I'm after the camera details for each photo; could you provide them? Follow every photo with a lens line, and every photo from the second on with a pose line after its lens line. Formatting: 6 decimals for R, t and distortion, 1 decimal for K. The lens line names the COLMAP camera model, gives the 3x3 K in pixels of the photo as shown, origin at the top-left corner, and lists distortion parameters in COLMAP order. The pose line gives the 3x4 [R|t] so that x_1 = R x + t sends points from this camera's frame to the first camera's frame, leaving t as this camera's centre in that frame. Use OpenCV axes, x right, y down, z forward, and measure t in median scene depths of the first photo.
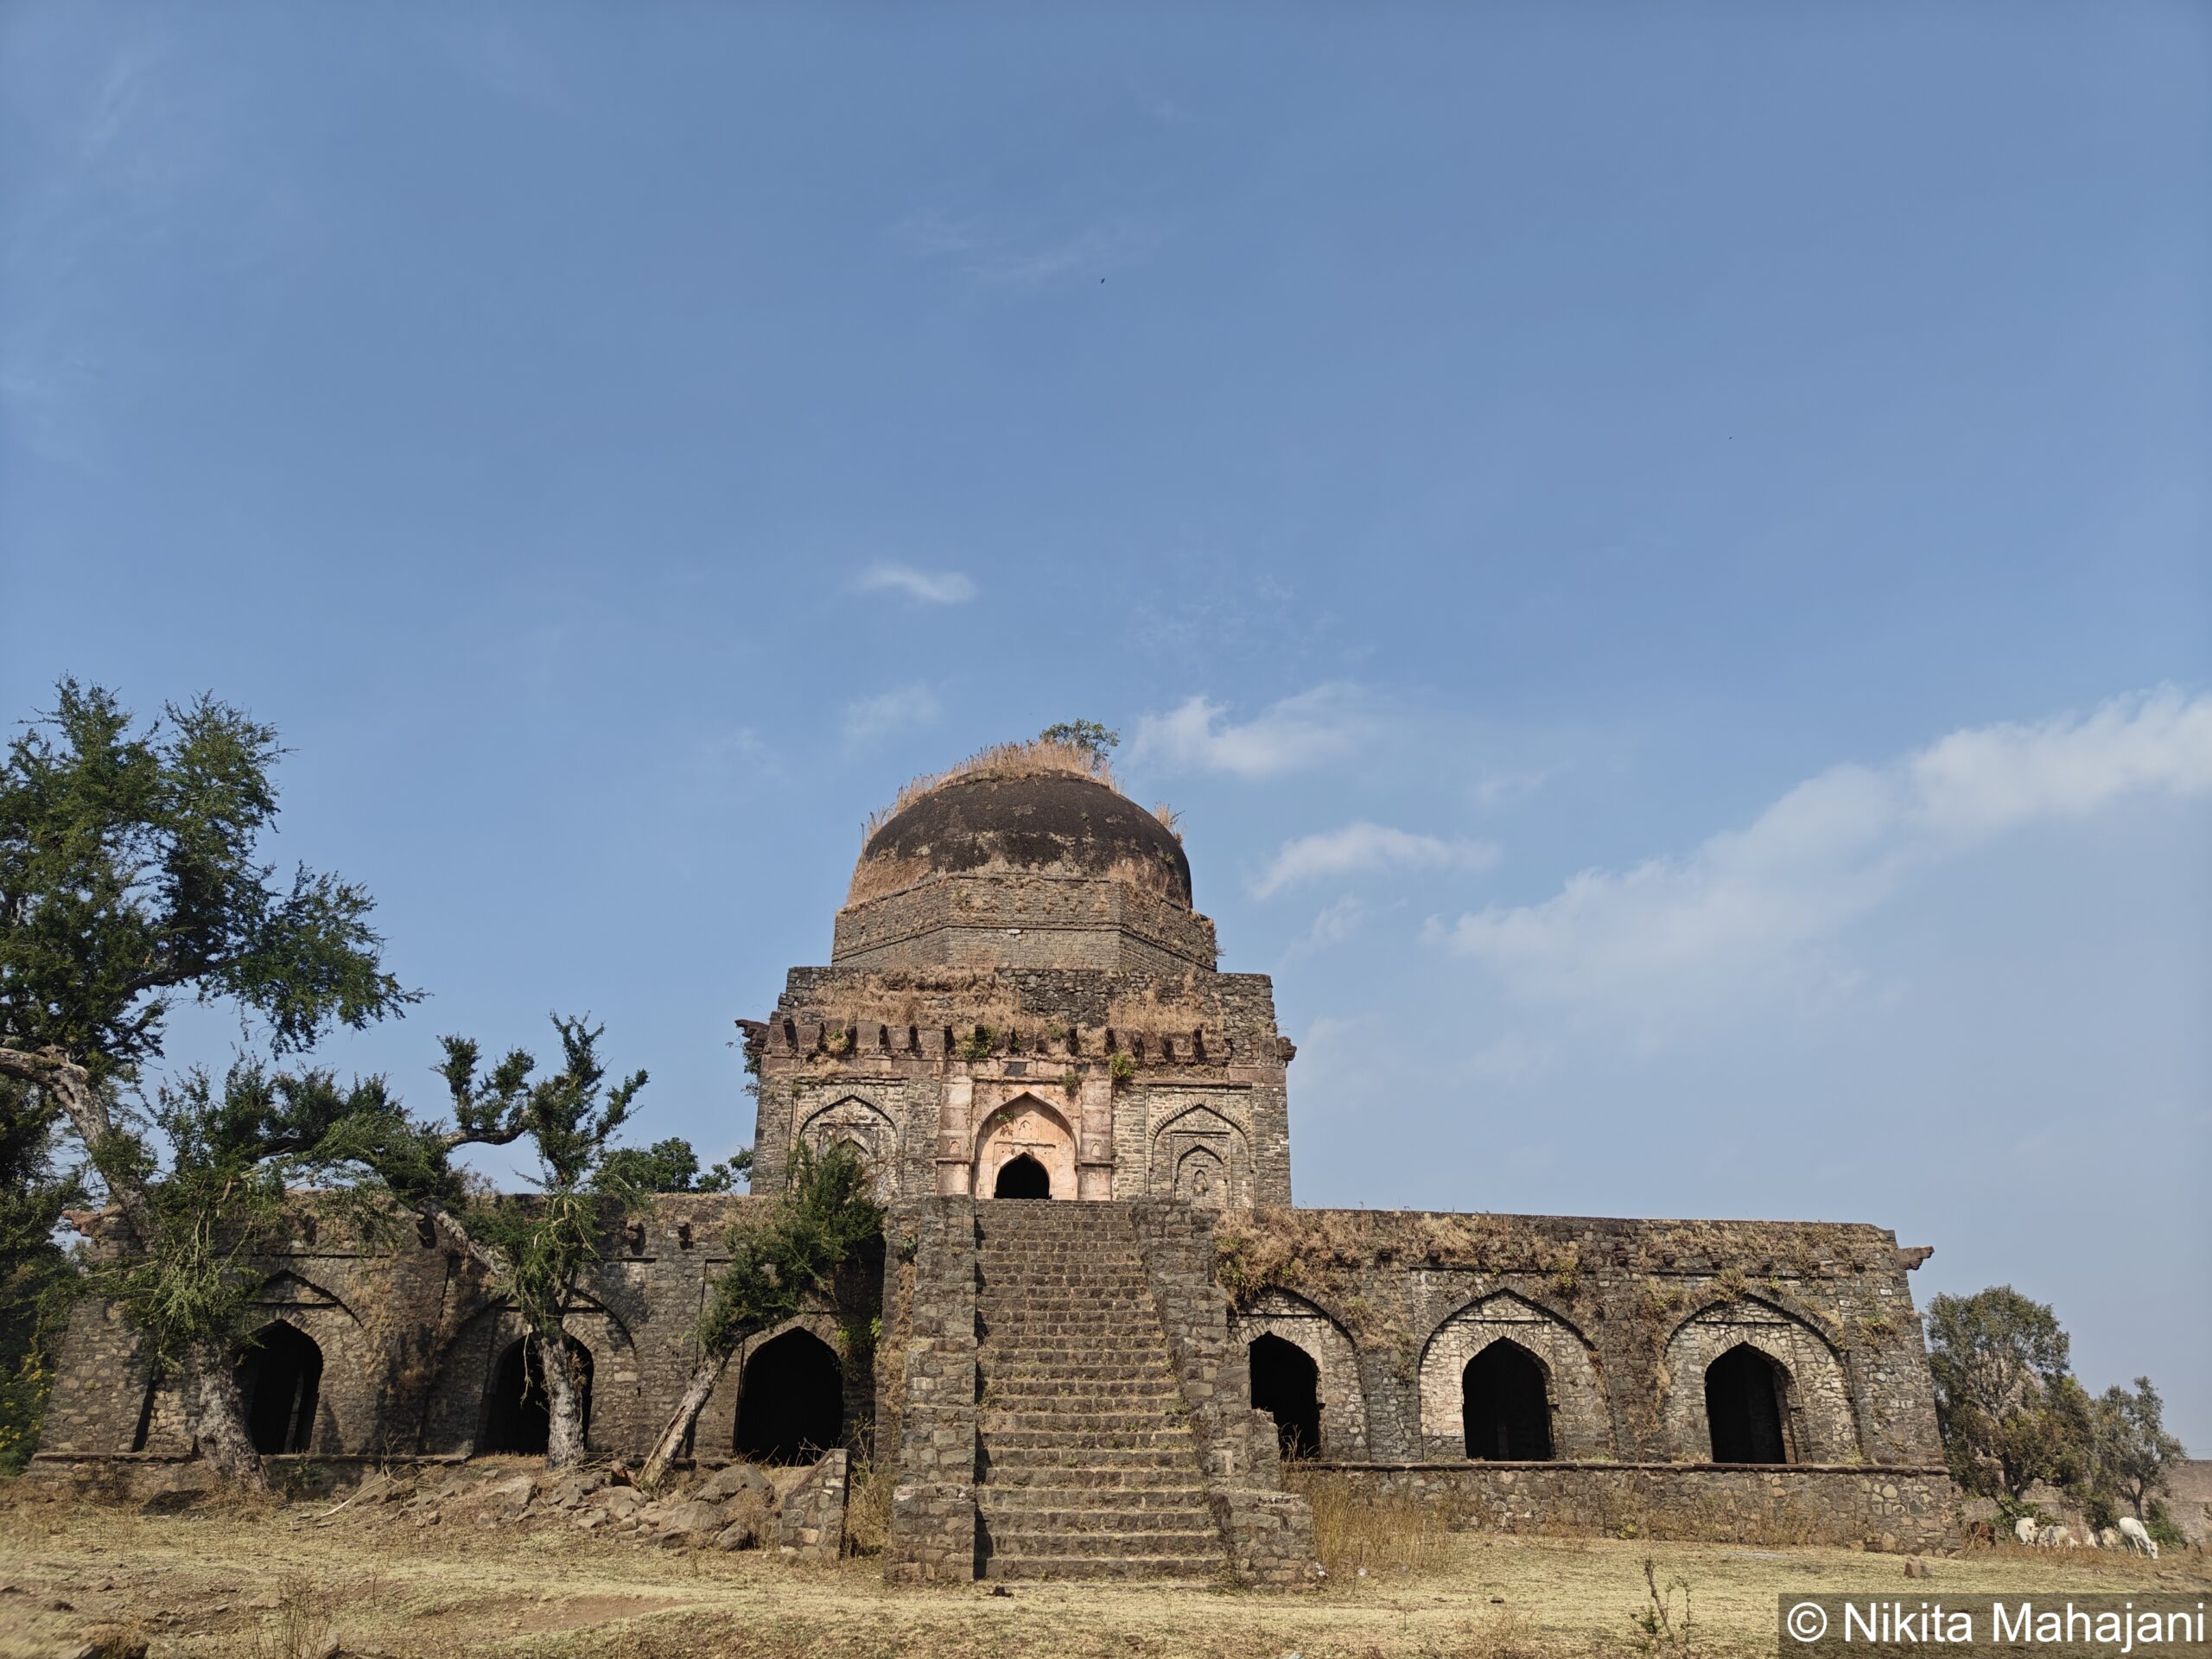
lens RADIAL K [[1556.5, 0, 1090.0], [0, 1556.5, 835.5], [0, 0, 1]] dist [0.027231, -0.030805]
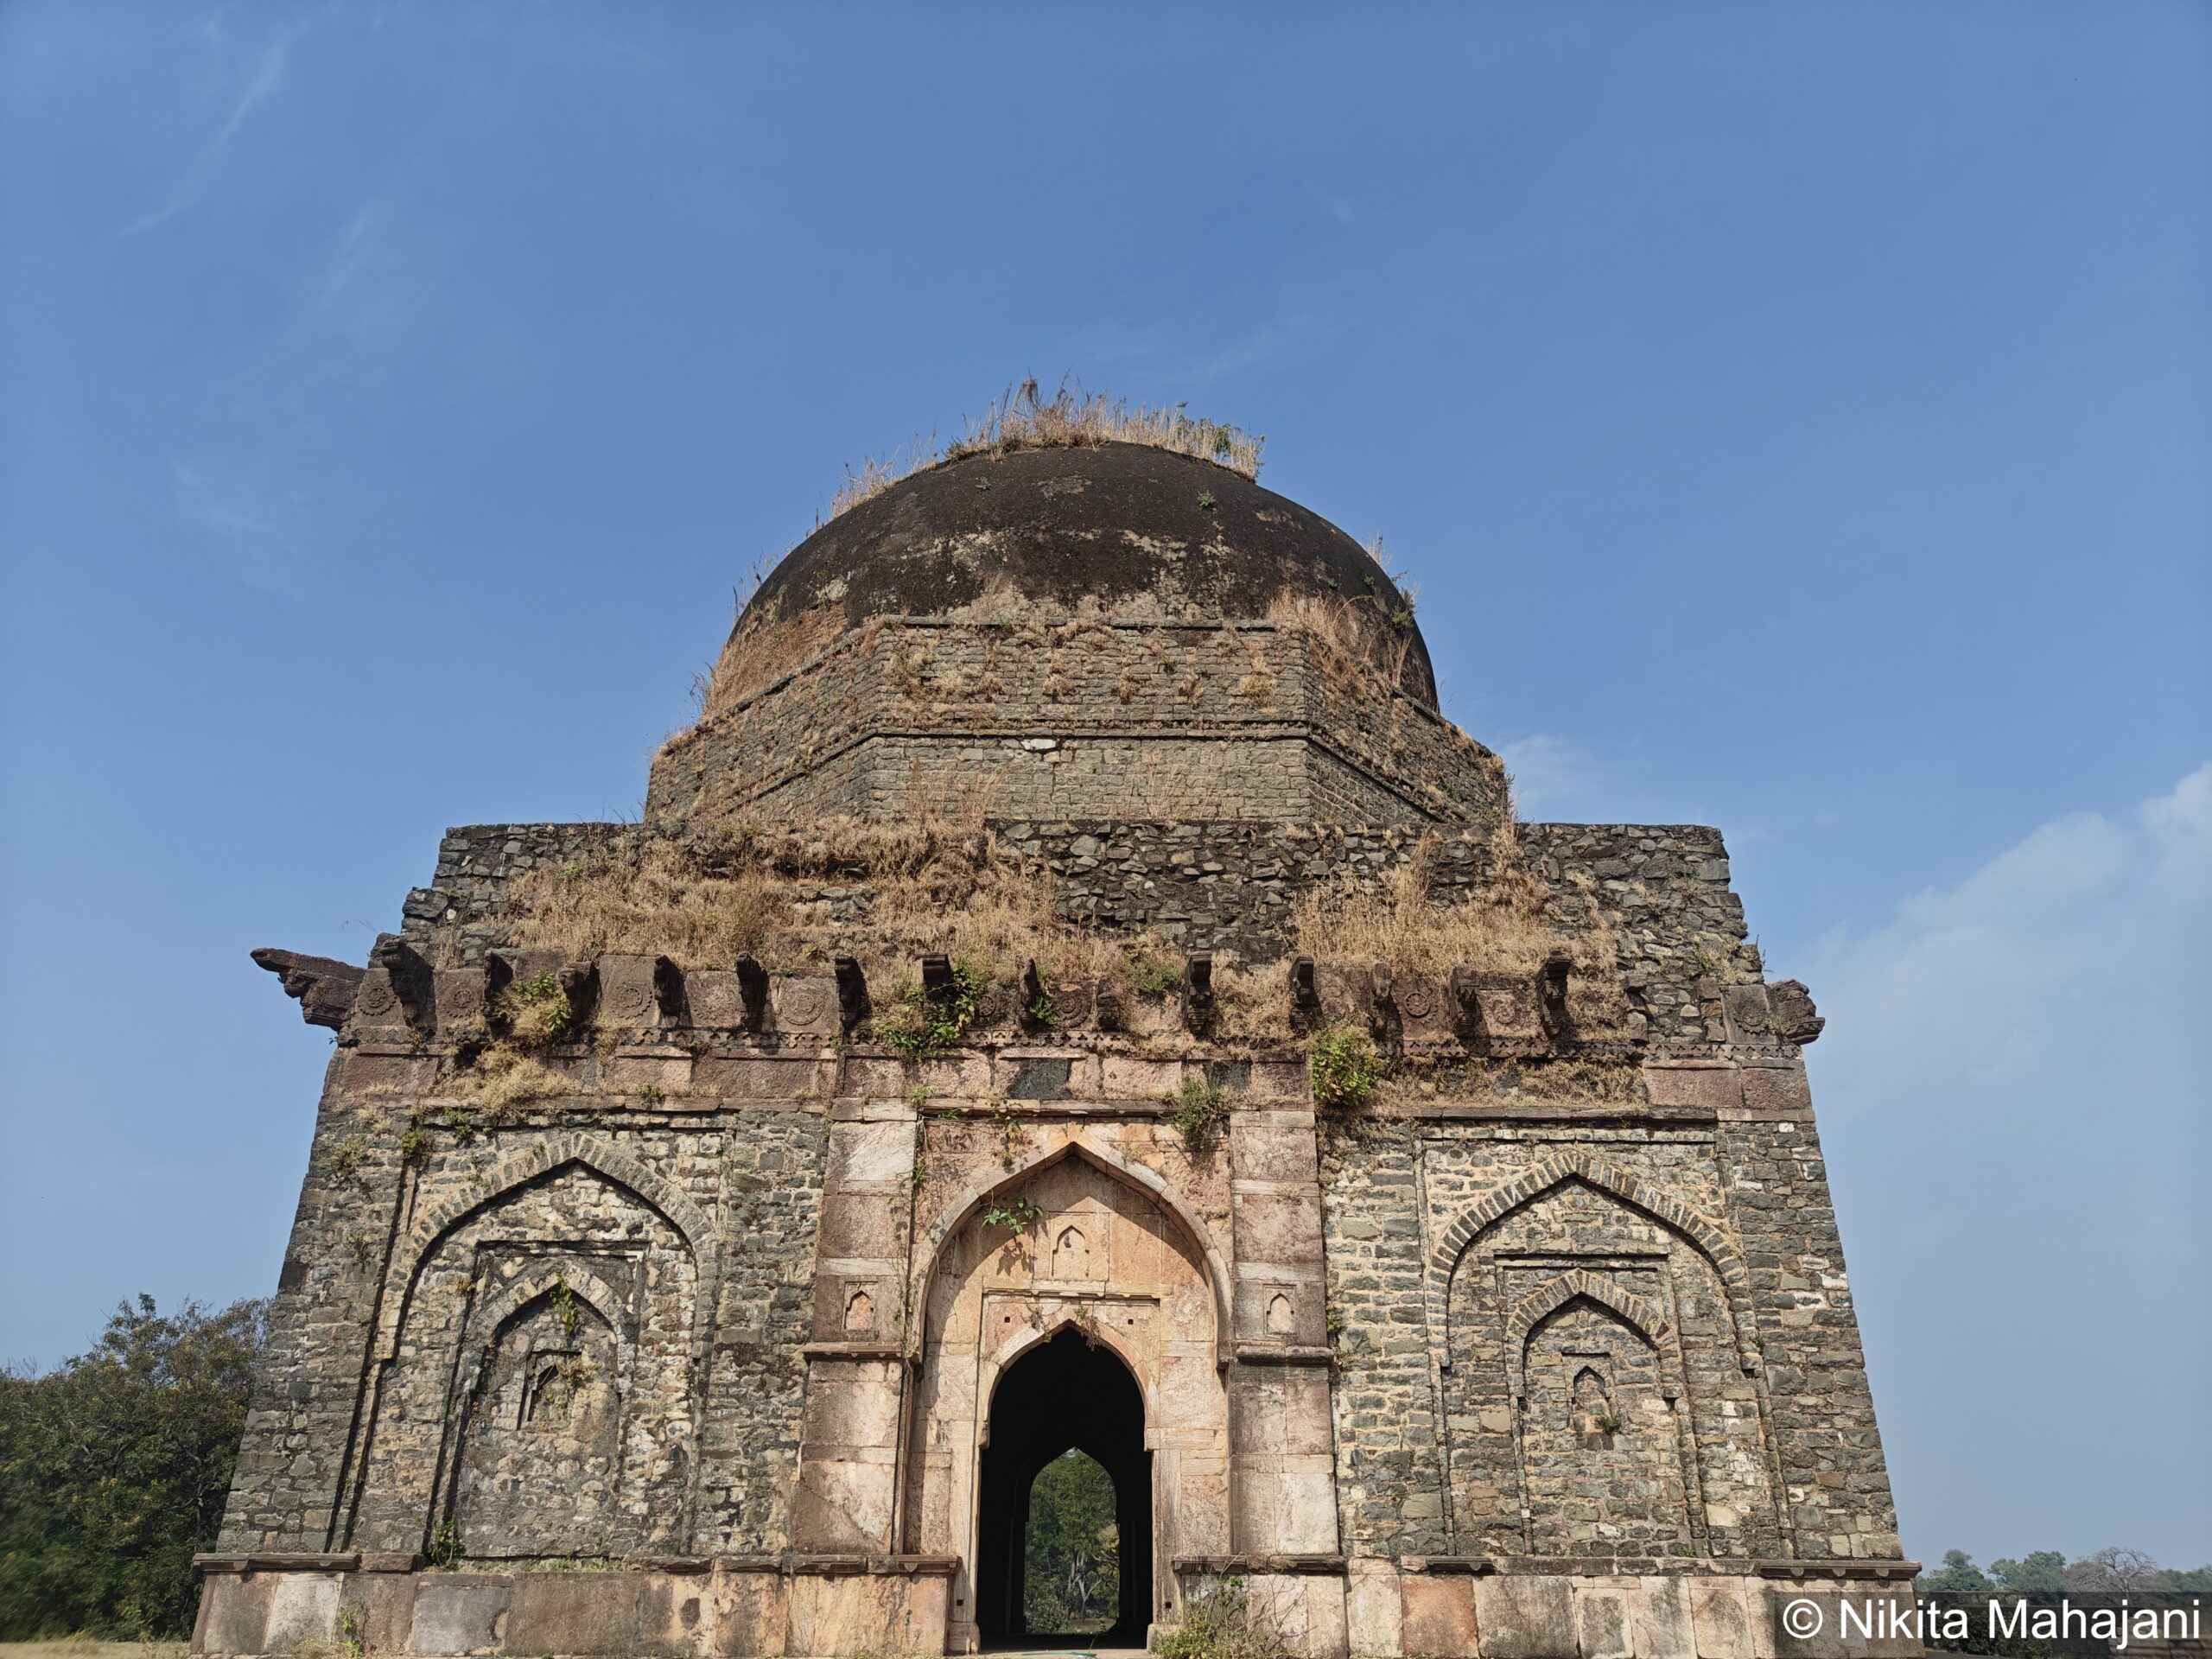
lens RADIAL K [[1556.5, 0, 1064.8], [0, 1556.5, 824.7], [0, 0, 1]] dist [0.027231, -0.030805]
pose [[0.996029, -0.033429, -0.082518, -0.011005], [0.027237, 0.996808, -0.075046, 0.118143], [0.084763, 0.072501, 0.993760, 0.639342]]
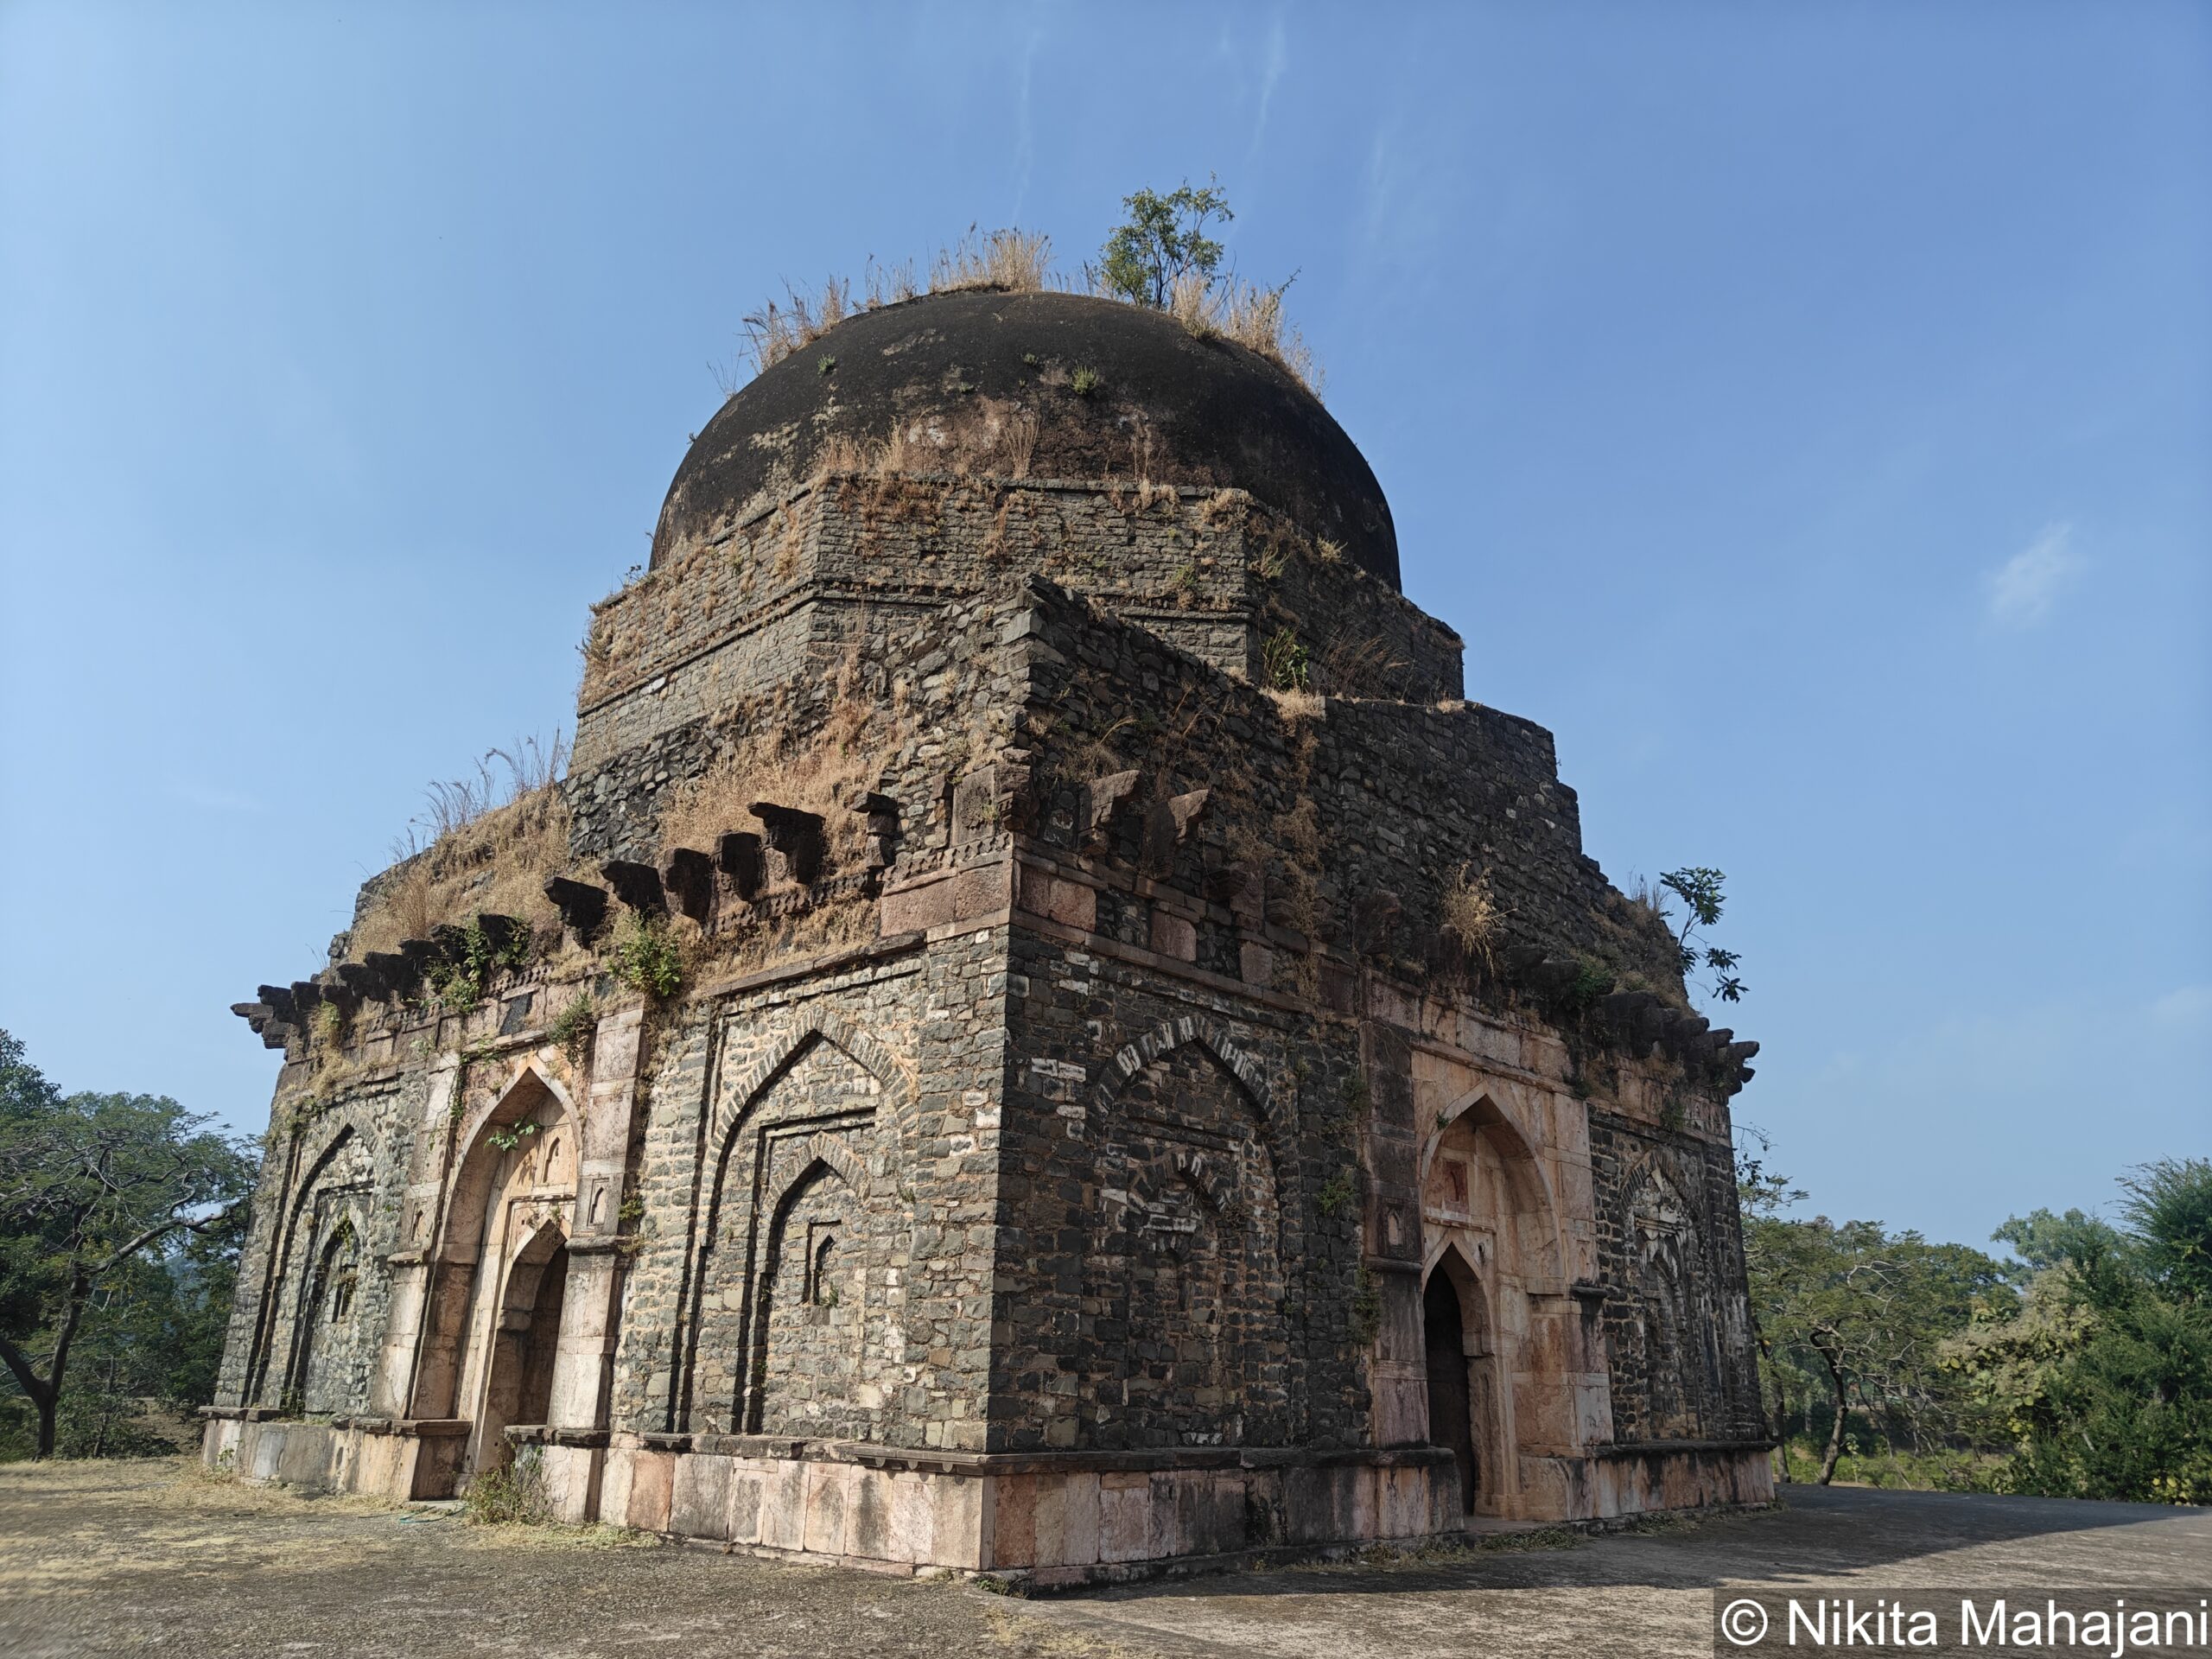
lens RADIAL K [[1556.5, 0, 1125.5], [0, 1556.5, 822.1], [0, 0, 1]] dist [0.027231, -0.030805]
pose [[0.662534, -0.237864, -0.710260, 0.347170], [0.263719, 0.961598, -0.076037, 0.172594], [0.701071, -0.136932, 0.699821, 0.828484]]
